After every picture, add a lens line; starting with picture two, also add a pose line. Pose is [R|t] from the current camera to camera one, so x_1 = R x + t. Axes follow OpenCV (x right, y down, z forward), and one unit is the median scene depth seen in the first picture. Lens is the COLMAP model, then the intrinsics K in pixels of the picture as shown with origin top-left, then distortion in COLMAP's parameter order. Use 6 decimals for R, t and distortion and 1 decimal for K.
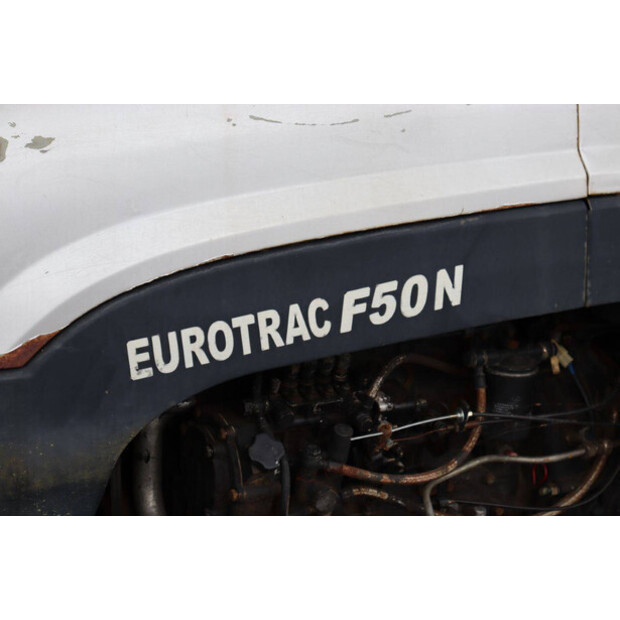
lens RADIAL K [[1455.9, 0, 310.0], [0, 1455.9, 310.0], [0, 0, 1]] dist [0.444783, 0.297536]
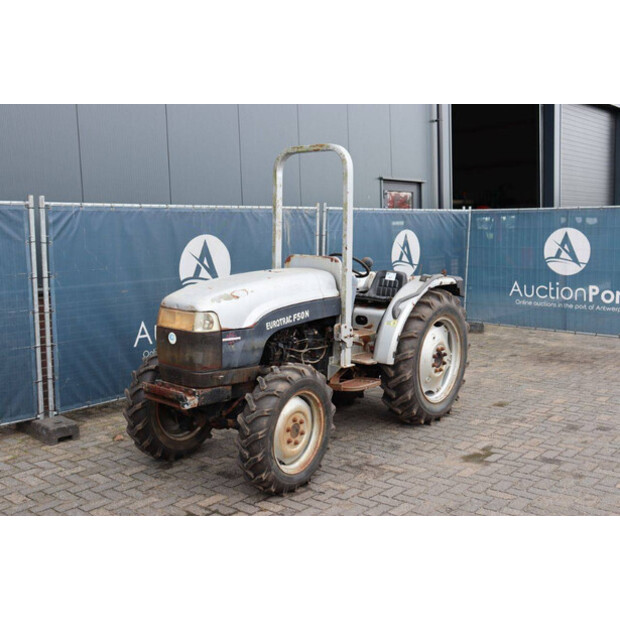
lens RADIAL K [[672.7, 0, 310.0], [0, 672.7, 310.0], [0, 0, 1]] dist [-0.101795, 0.237045]
pose [[0.914831, -0.063519, 0.398810, -0.986706], [0.121448, 0.985110, -0.121690, 0.304914], [-0.385142, 0.159760, 0.908924, -1.478718]]
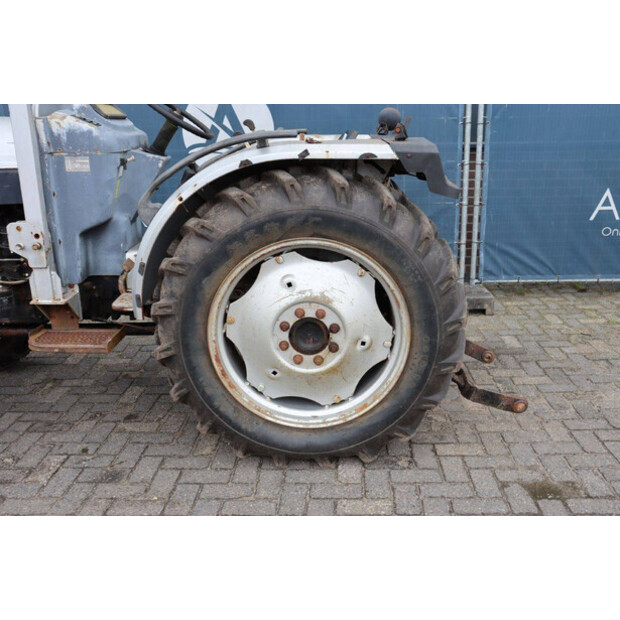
lens RADIAL K [[594.3, 0, 313.7], [0, 594.3, 310.5], [0, 0, 1]] dist [-0.137023, 0.188472]
pose [[0.887226, 0.109529, -0.448145, 1.505189], [-0.095790, 0.993974, 0.053288, 0.094109], [0.451282, -0.004351, 0.892371, 0.232258]]
